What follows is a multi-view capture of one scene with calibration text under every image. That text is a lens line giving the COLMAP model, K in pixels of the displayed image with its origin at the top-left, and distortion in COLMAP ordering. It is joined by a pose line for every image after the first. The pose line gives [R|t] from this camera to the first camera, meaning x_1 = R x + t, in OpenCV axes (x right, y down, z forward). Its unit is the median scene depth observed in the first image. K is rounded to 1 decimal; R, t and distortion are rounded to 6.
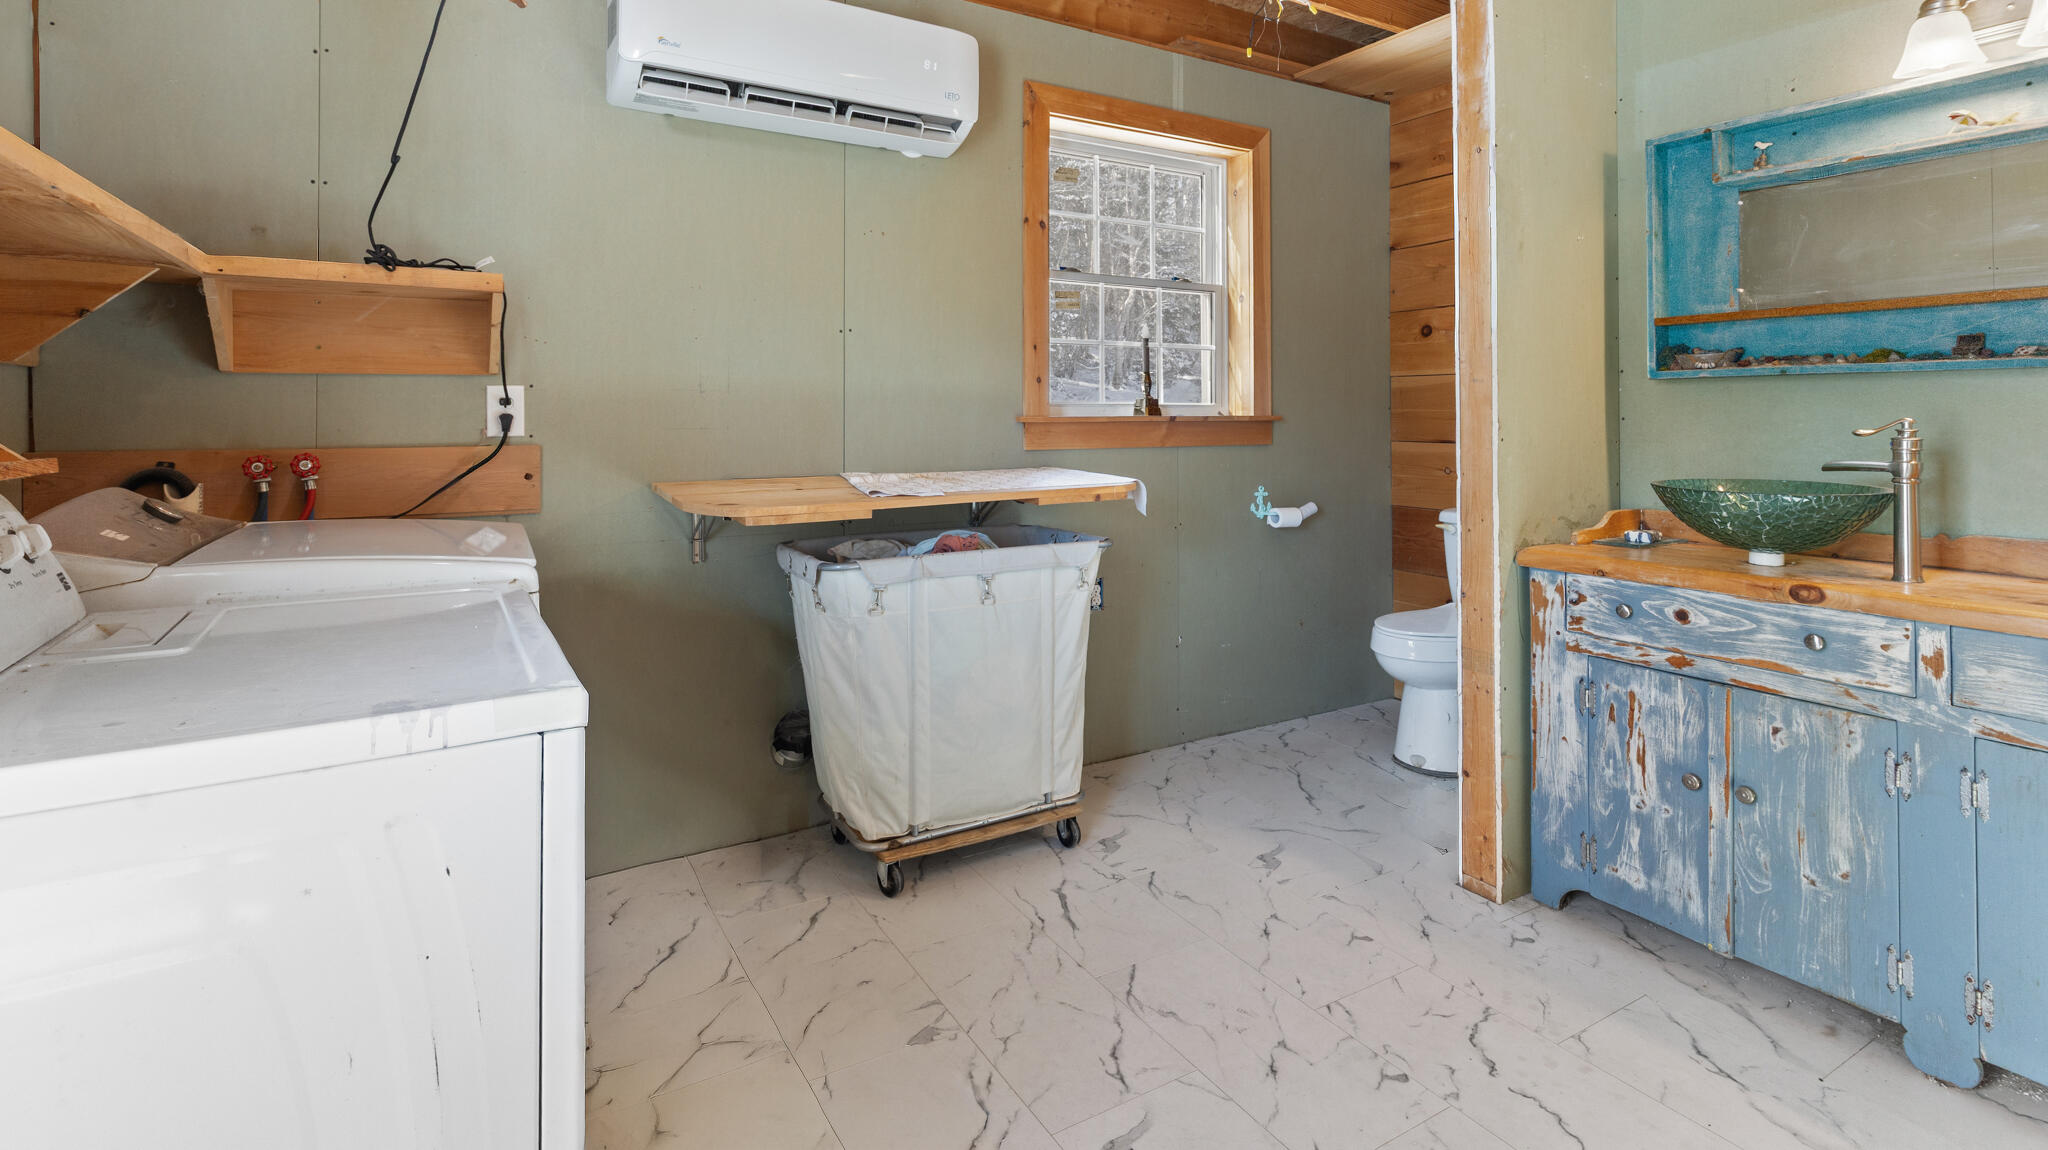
lens RADIAL K [[969.8, 0, 1025.5], [0, 969.8, 525.5], [0, 0, 1]] dist [0.005735, -0.000373]
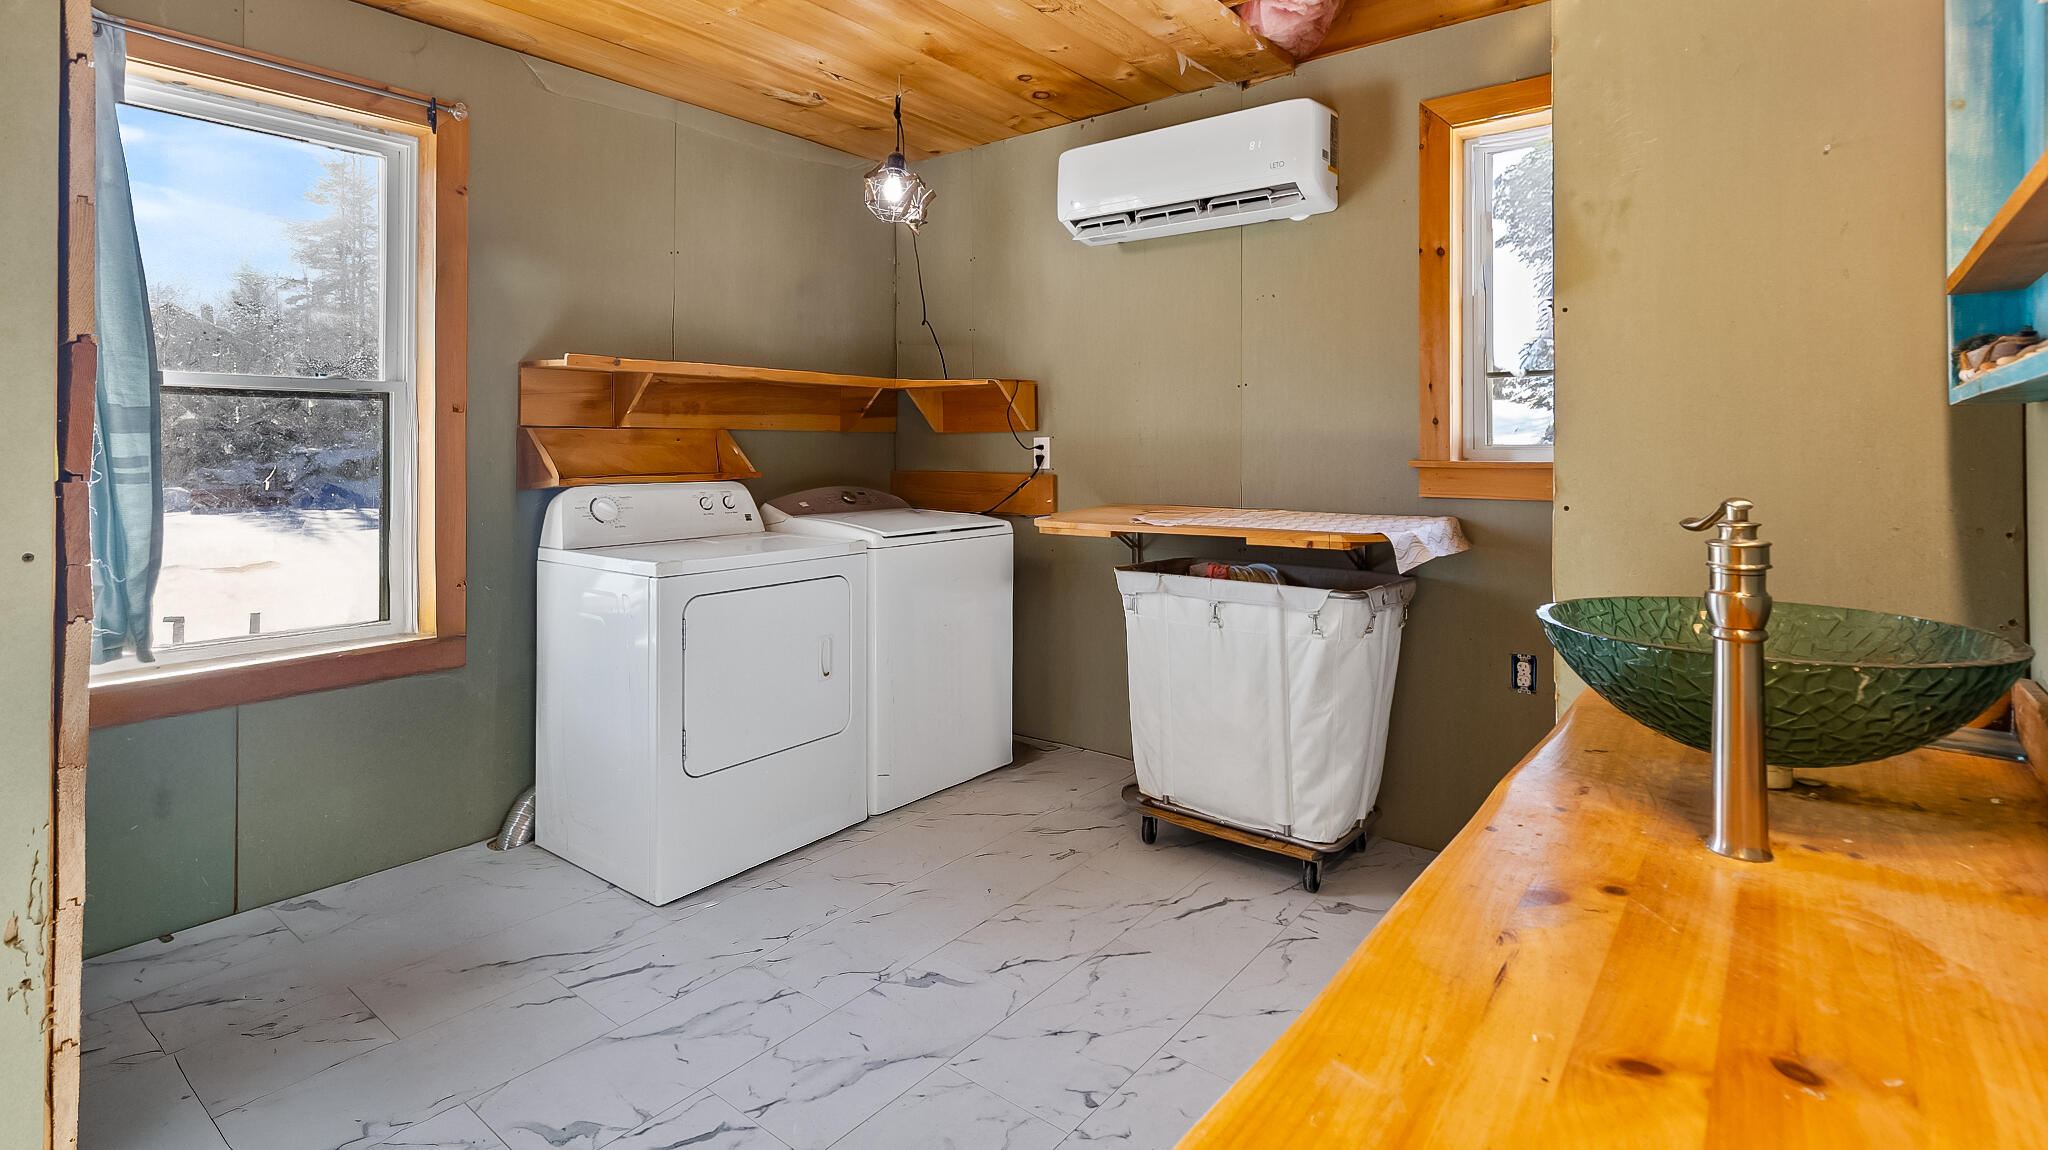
lens RADIAL K [[949.3, 0, 1029.5], [0, 949.3, 595.8], [0, 0, 1]] dist [0.000766, 0.000113]
pose [[0.353115, 0.145686, -0.924167, 0.950586], [-0.107957, 0.987548, 0.114428, -0.061740], [0.929330, 0.059364, 0.364446, 0.414799]]
